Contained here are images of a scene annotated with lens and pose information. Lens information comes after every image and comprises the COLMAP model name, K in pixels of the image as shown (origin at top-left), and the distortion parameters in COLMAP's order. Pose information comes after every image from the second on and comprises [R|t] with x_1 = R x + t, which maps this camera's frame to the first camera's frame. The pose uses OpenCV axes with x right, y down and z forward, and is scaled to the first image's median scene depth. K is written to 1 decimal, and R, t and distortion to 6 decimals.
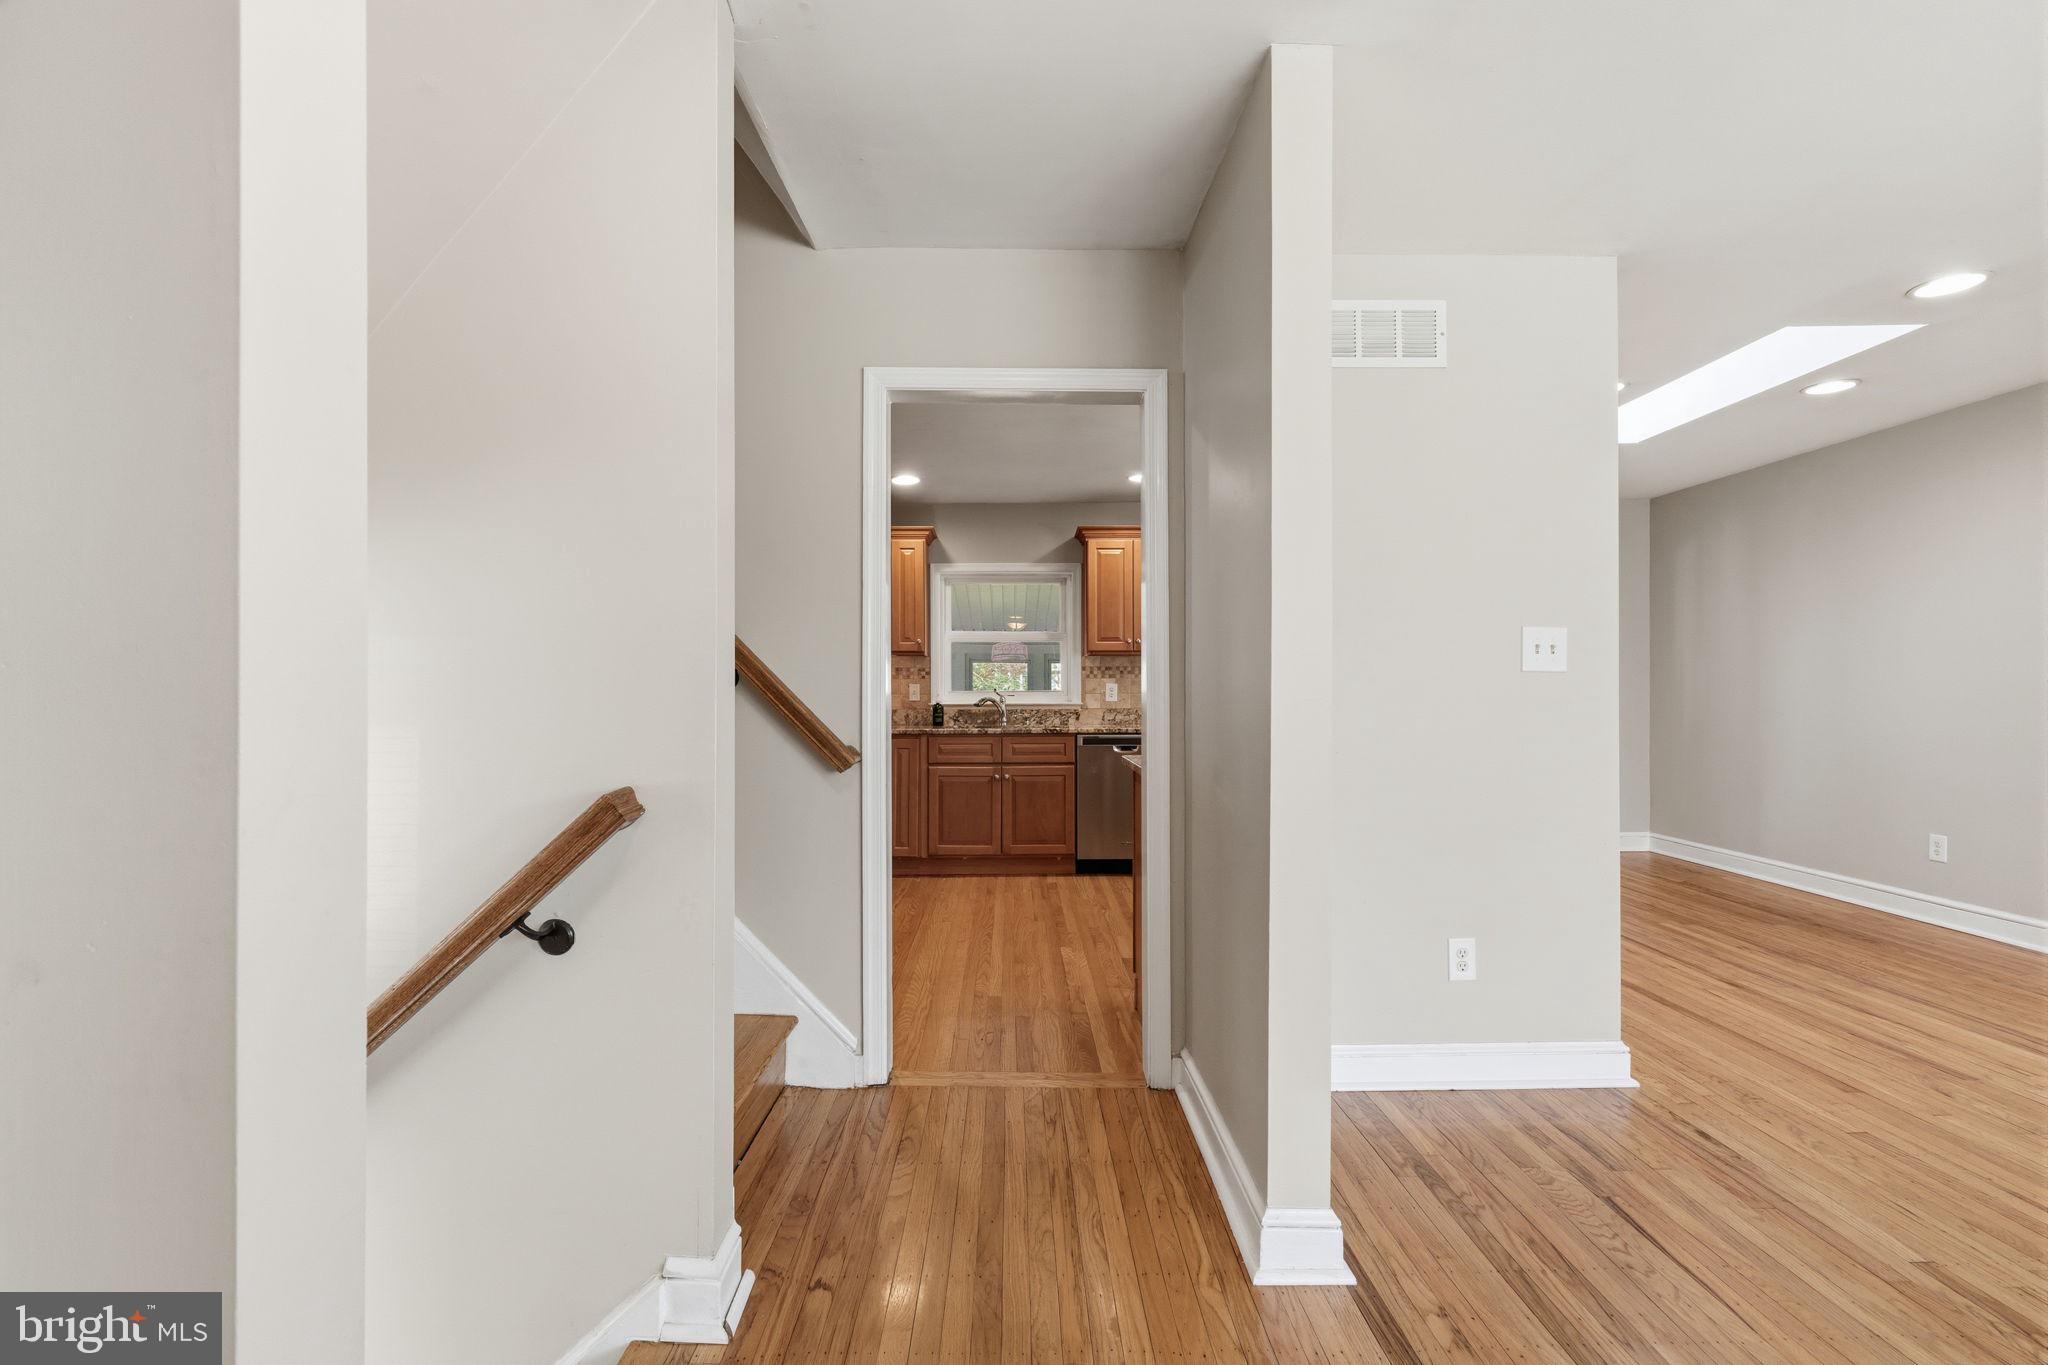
lens RADIAL K [[918.5, 0, 1026.3], [0, 918.5, 698.3], [0, 0, 1]] dist [-0.000127, -0.000071]
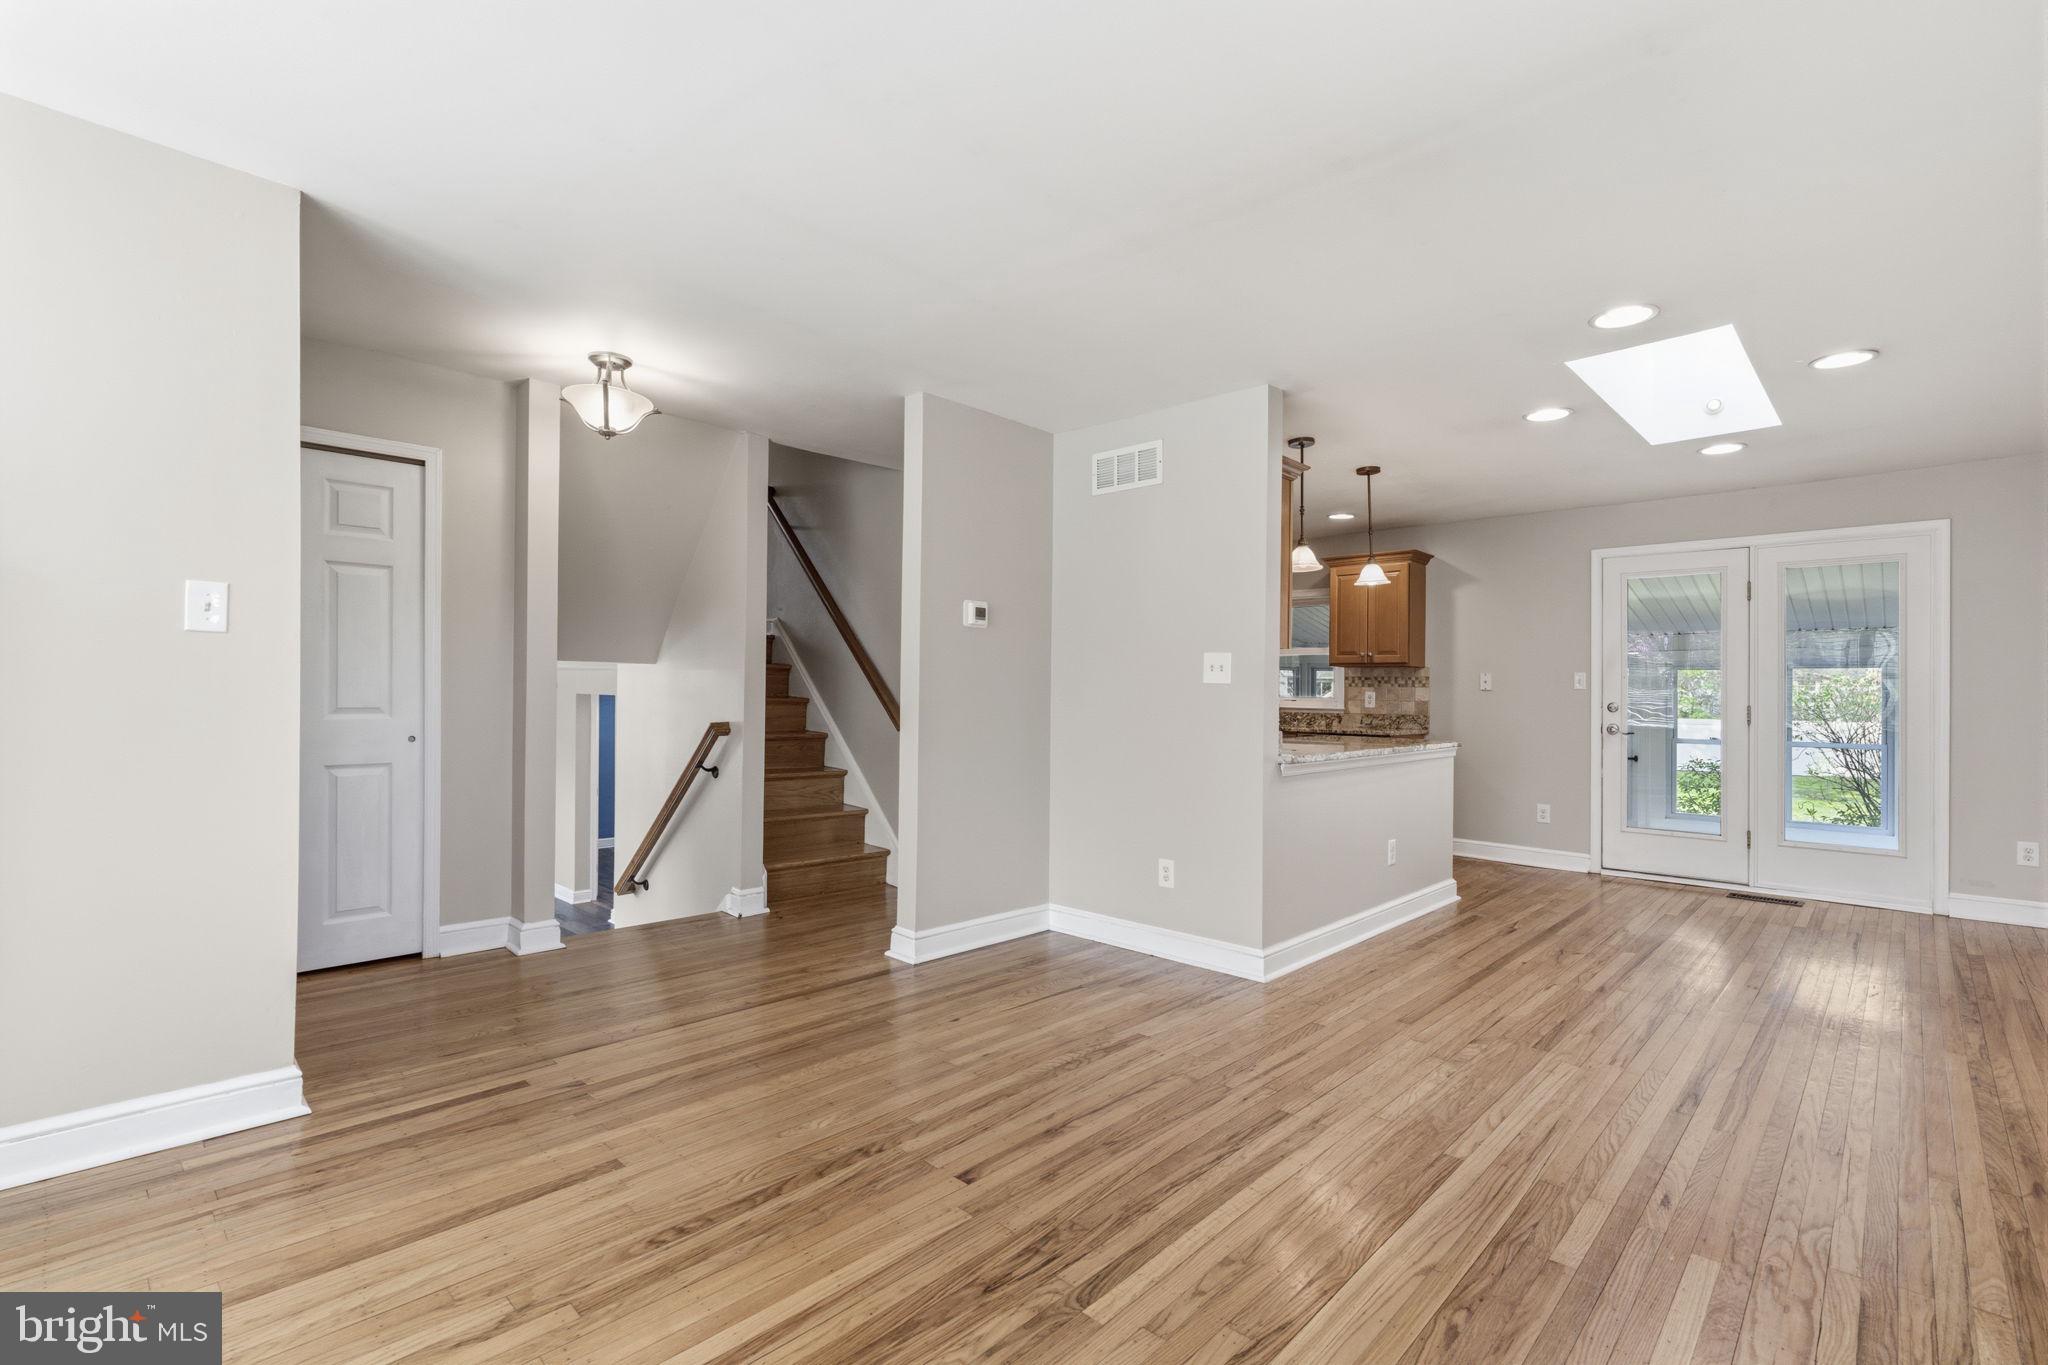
lens RADIAL K [[927.5, 0, 1024.8], [0, 927.5, 712.4], [0, 0, 1]] dist [-0.001284, 0.000609]
pose [[0.712945, 0.028923, -0.700623, 1.390210], [-0.023253, 0.999575, 0.017602, -0.002155], [0.700834, 0.003742, 0.713314, -0.257637]]
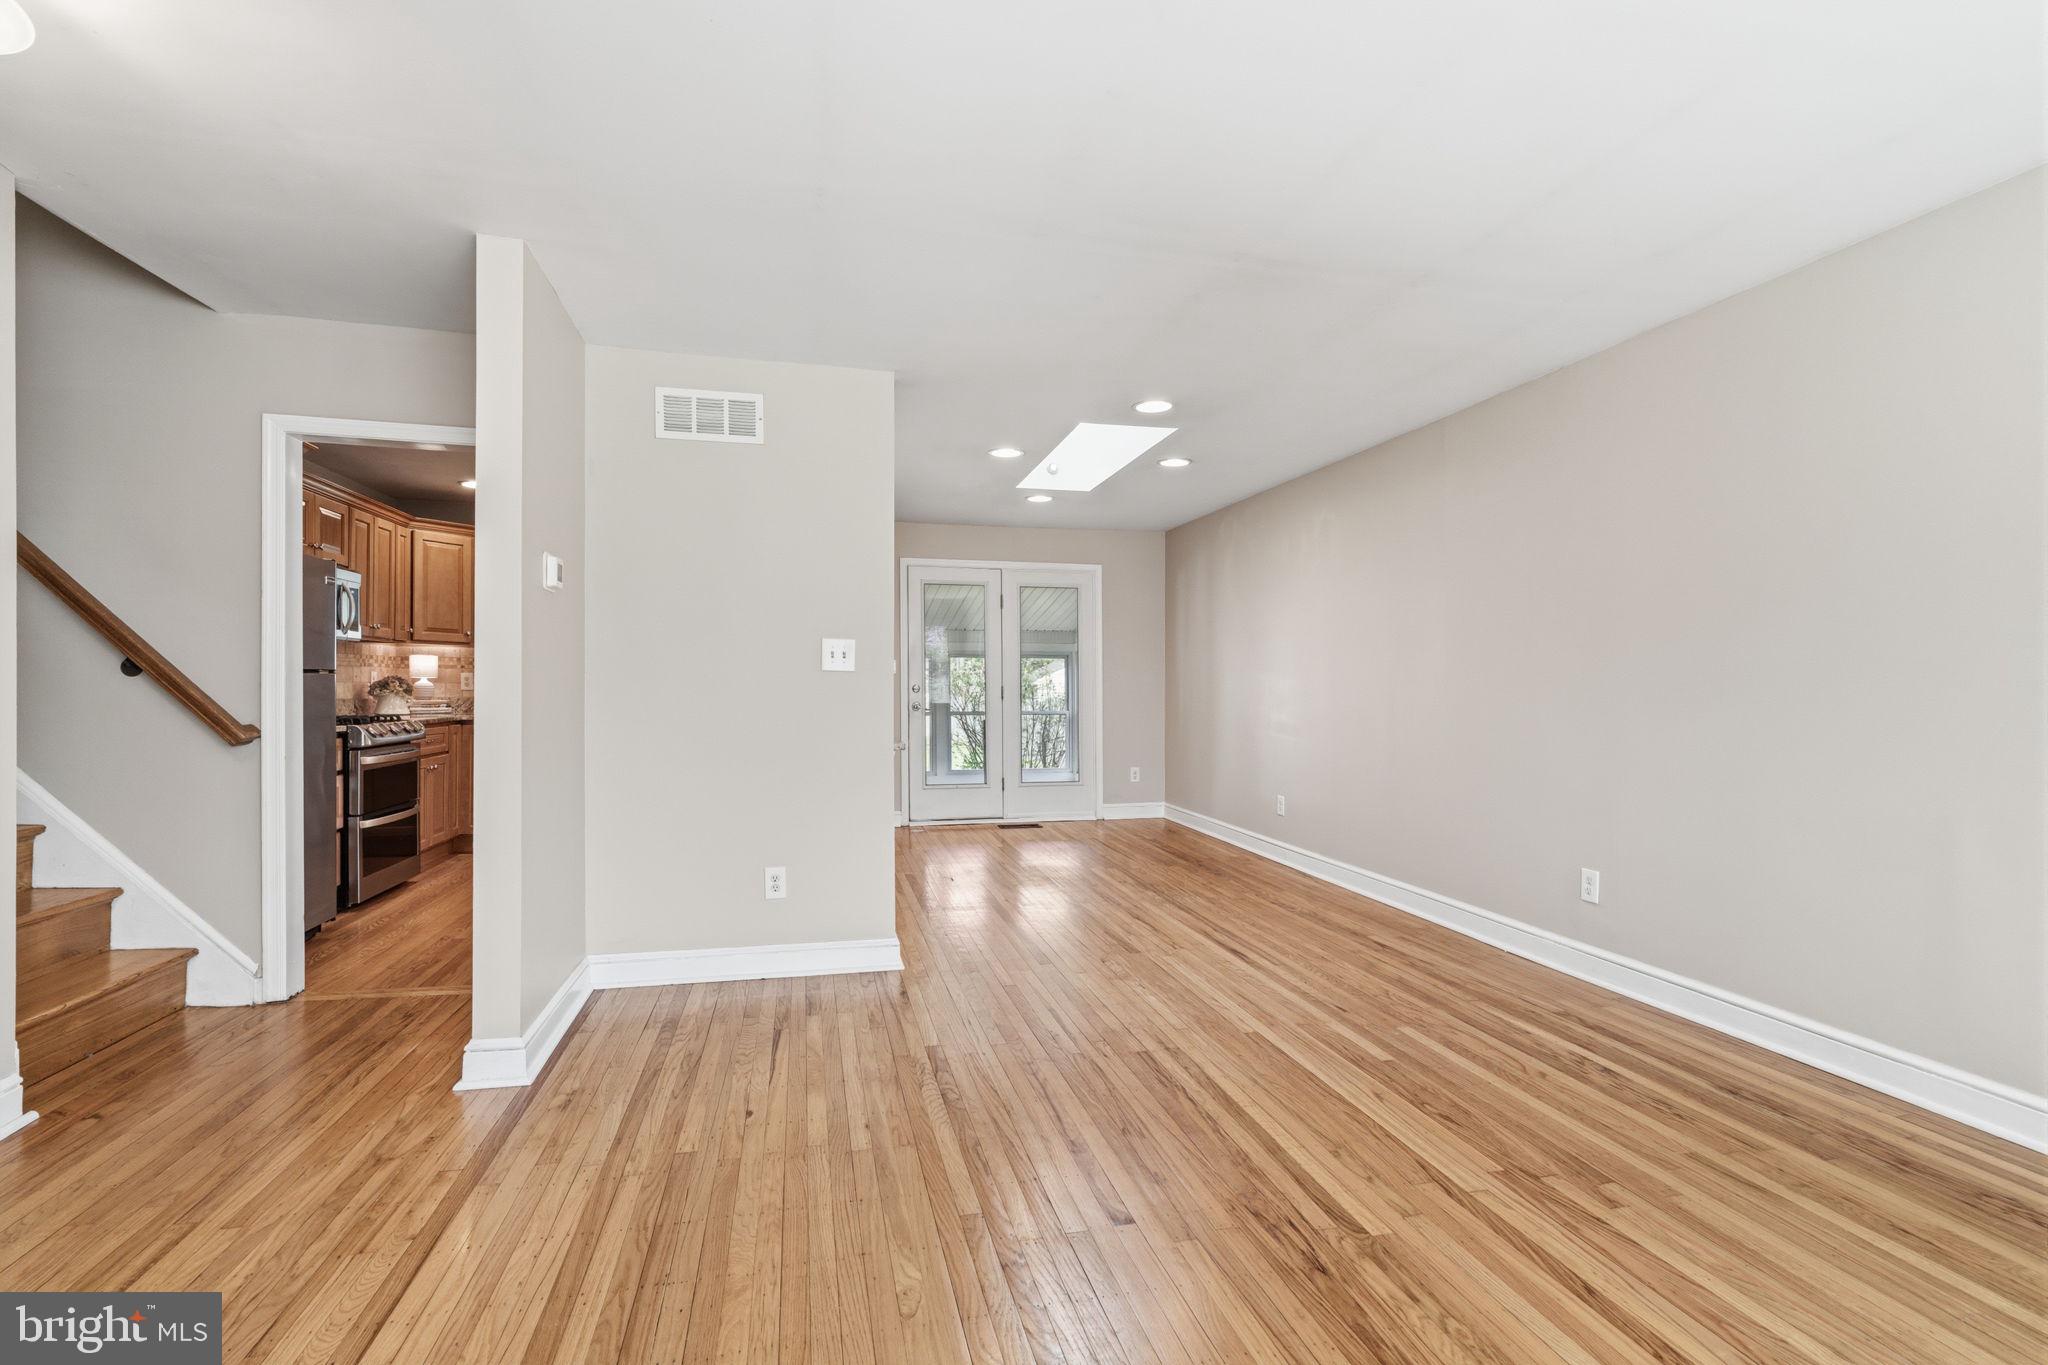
lens RADIAL K [[928.6, 0, 1027.1], [0, 928.6, 696.5], [0, 0, 1]] dist [-0.004008, 0.000611]
pose [[0.975787, 0.008516, 0.218555, 0.542474], [-0.009739, 0.999942, 0.004520, 0.000151], [-0.218504, -0.006539, 0.975814, -0.418840]]
